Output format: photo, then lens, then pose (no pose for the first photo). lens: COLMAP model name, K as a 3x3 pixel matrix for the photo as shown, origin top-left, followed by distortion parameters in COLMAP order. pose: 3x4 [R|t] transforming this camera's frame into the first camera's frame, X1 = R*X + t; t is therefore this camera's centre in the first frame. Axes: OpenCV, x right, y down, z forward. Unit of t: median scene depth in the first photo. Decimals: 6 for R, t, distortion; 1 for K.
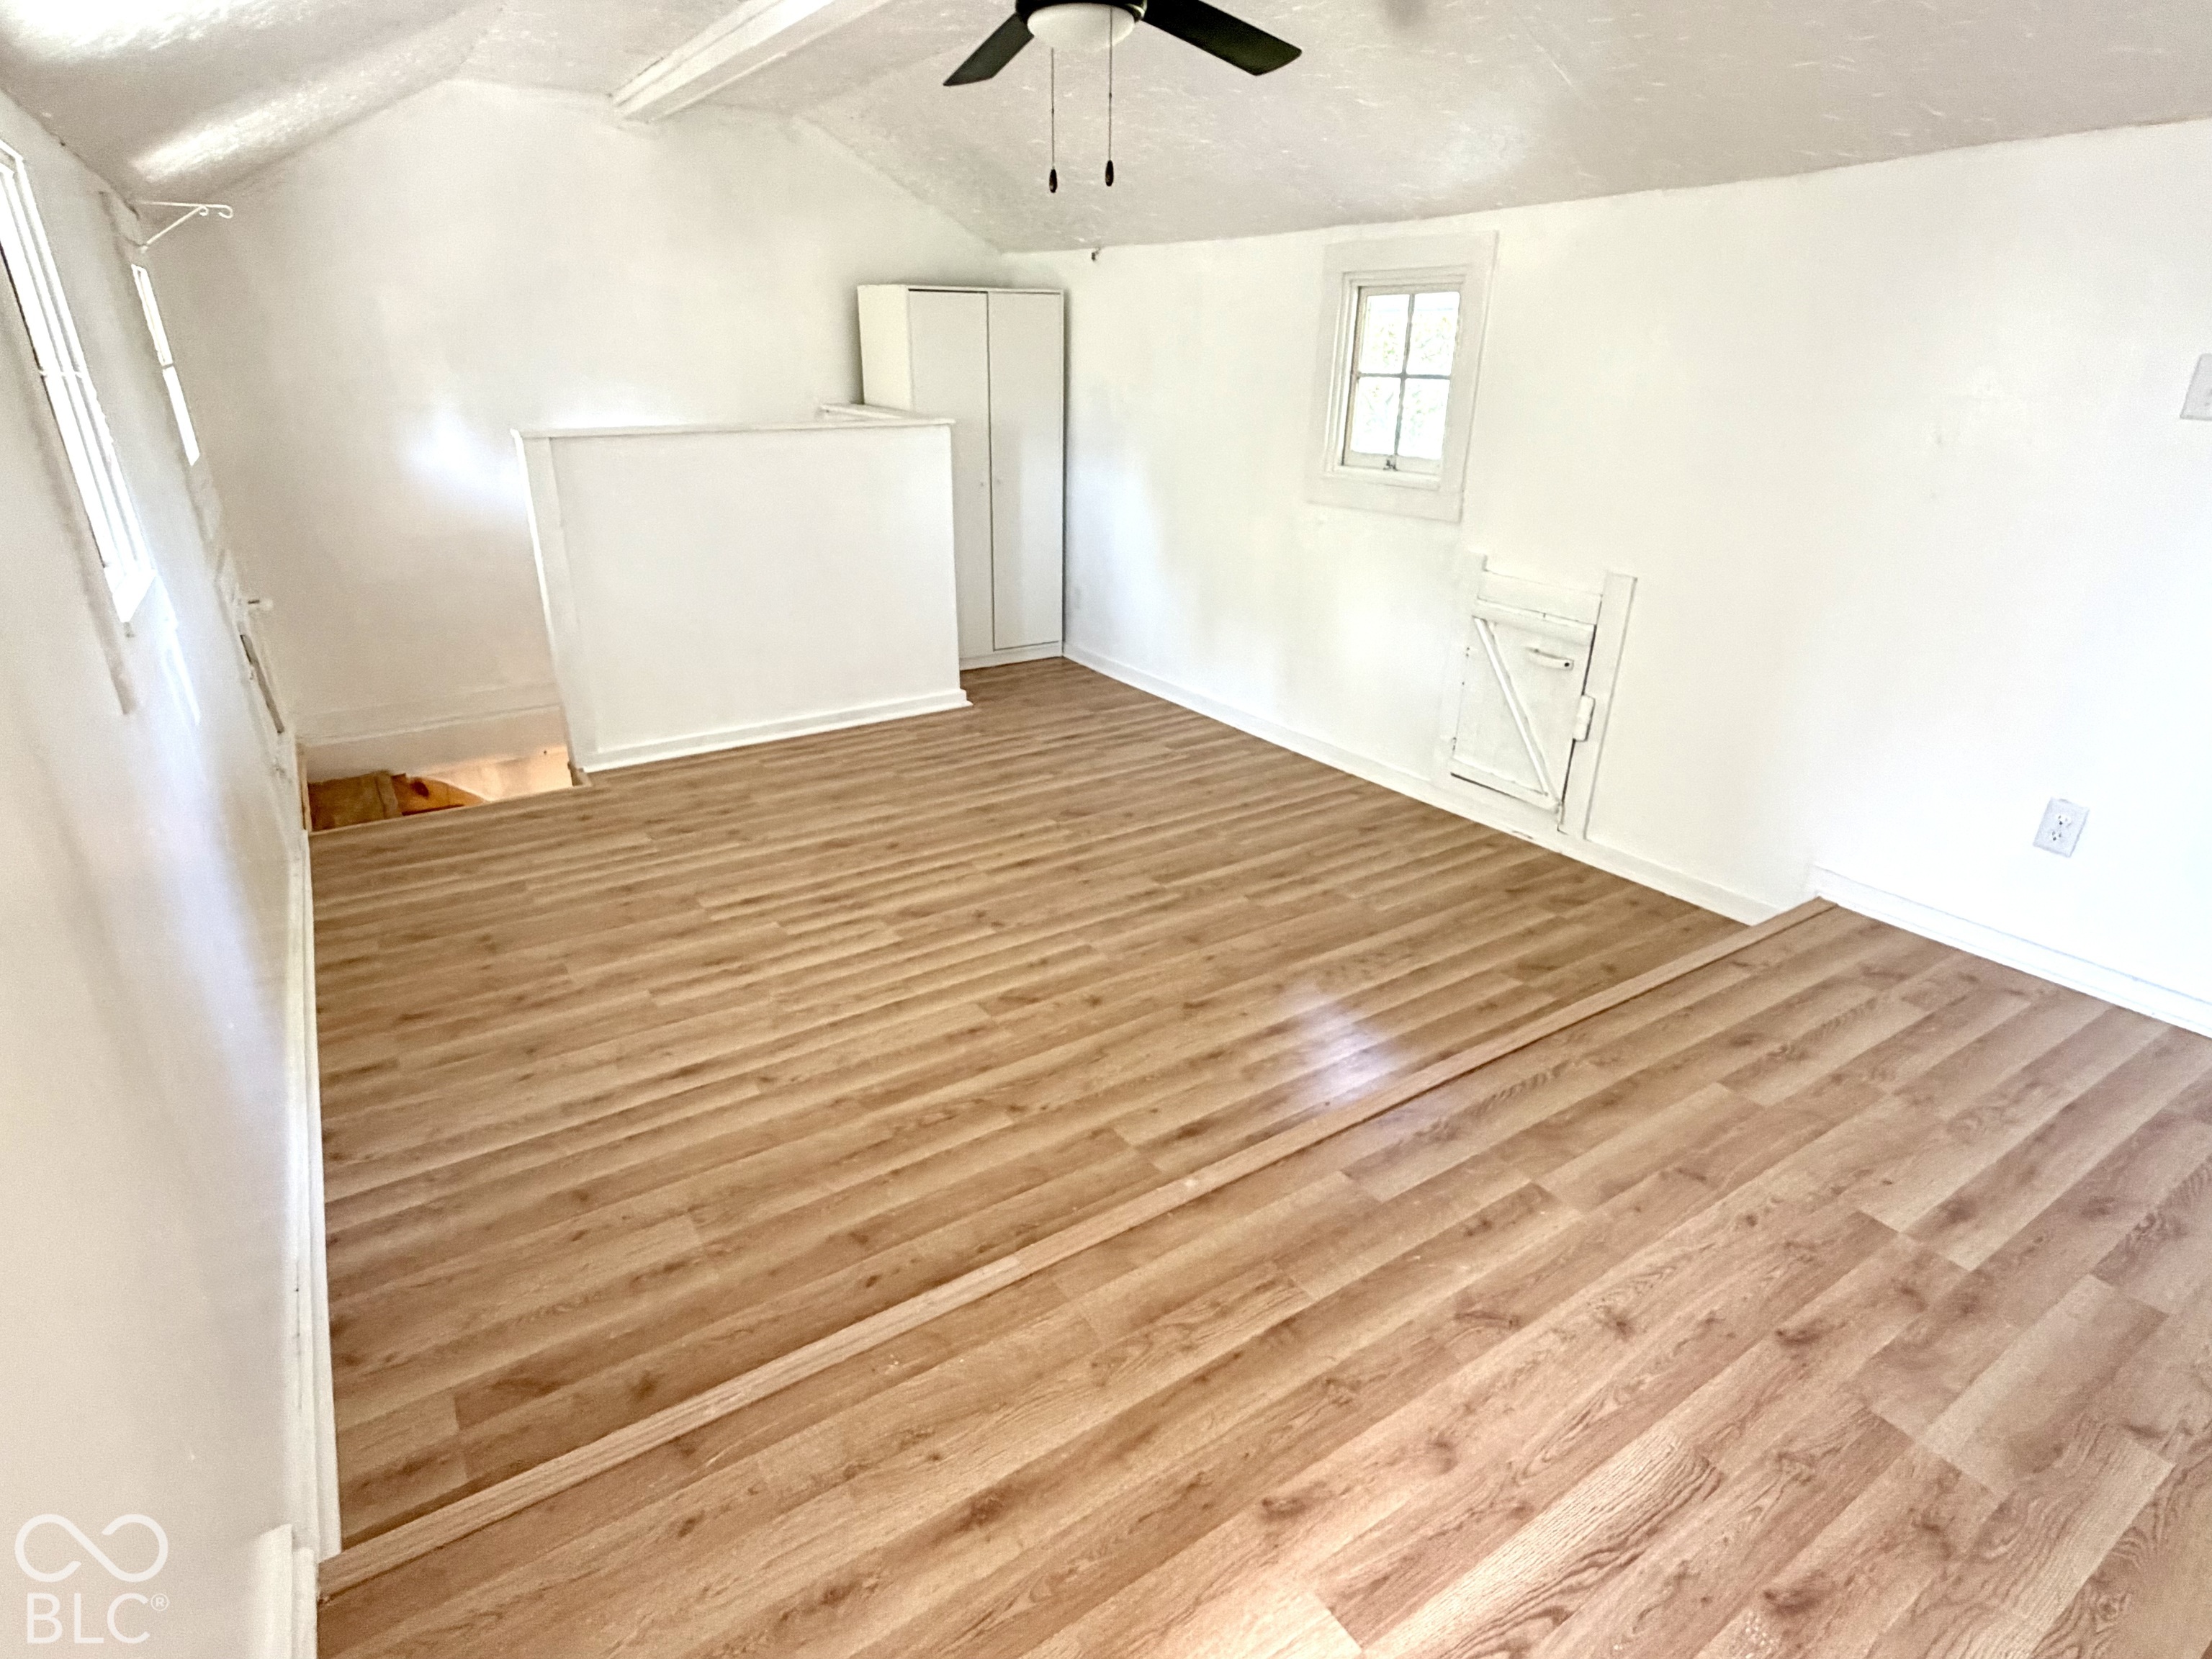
lens RADIAL K [[1167.8, 0, 1114.7], [0, 1167.8, 820.0], [0, 0, 1]] dist [0.002013, 0.000543]
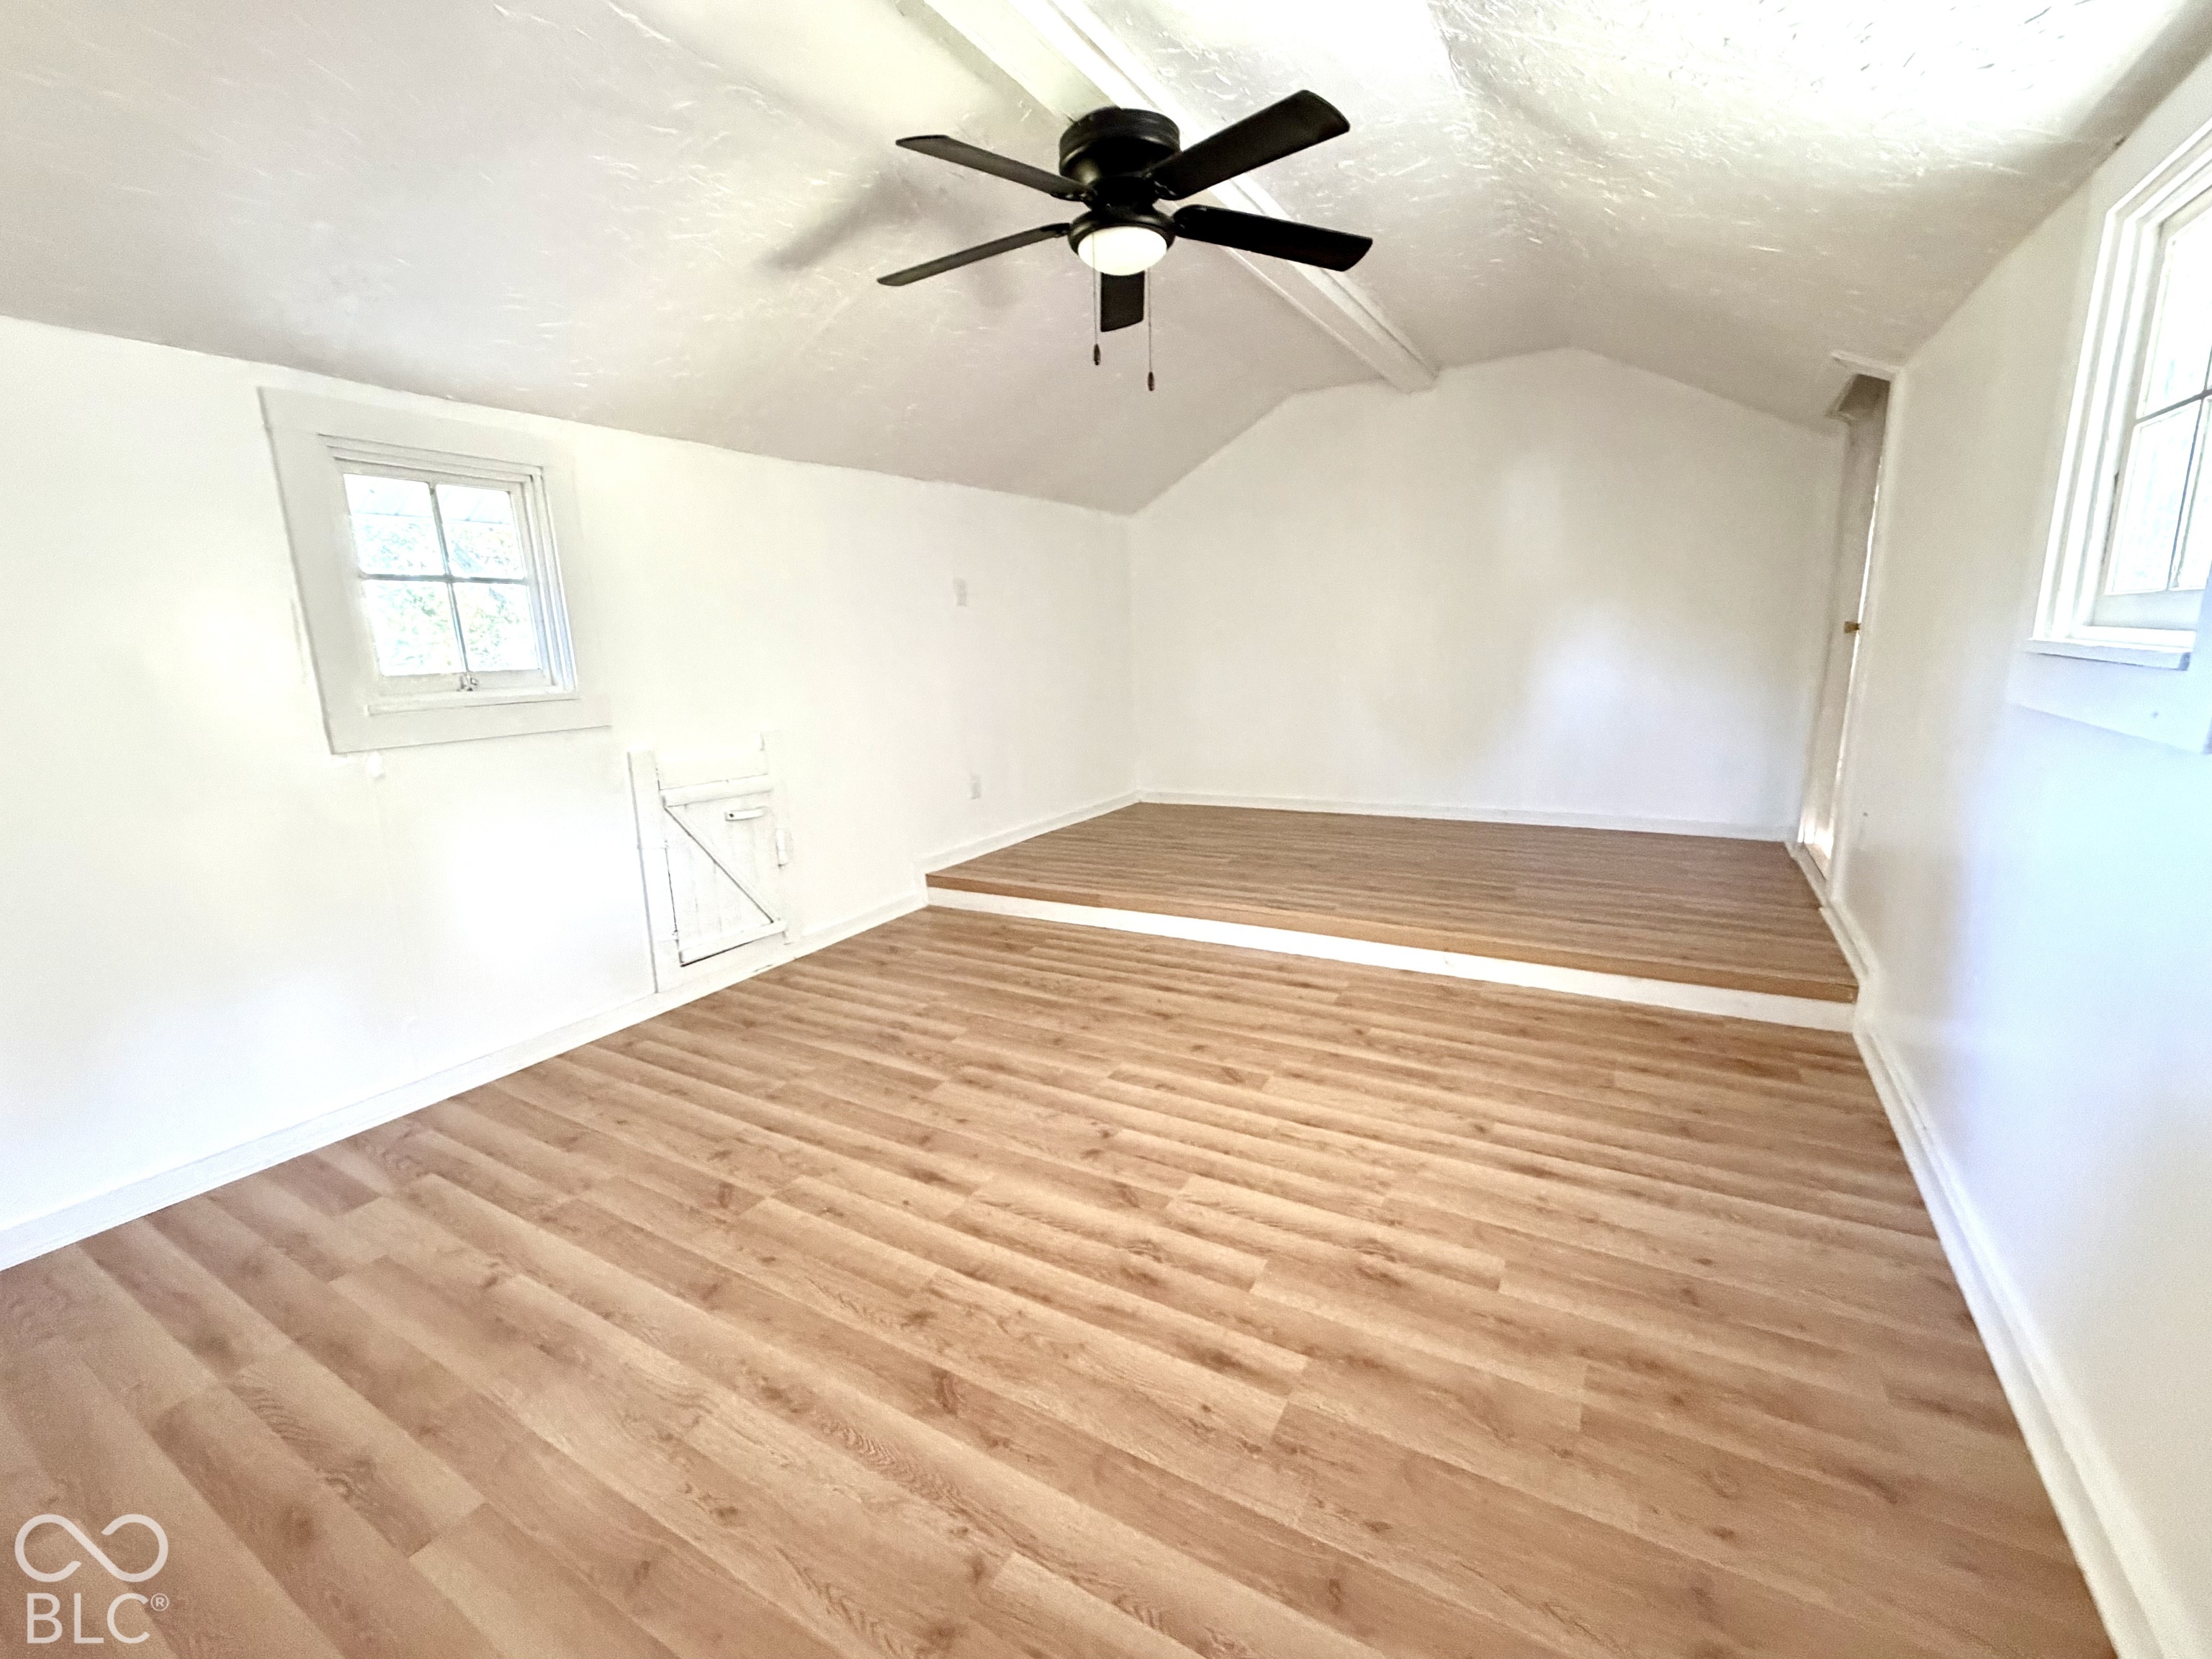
lens RADIAL K [[896.2, 0, 1111.5], [0, 896.2, 832.6], [0, 0, 1]] dist [-0.000511, -0.000133]
pose [[-0.424397, -0.180096, 0.887385, -0.666179], [0.370843, 0.859487, 0.351792, -0.343510], [-0.826052, 0.478380, -0.297976, 1.108136]]
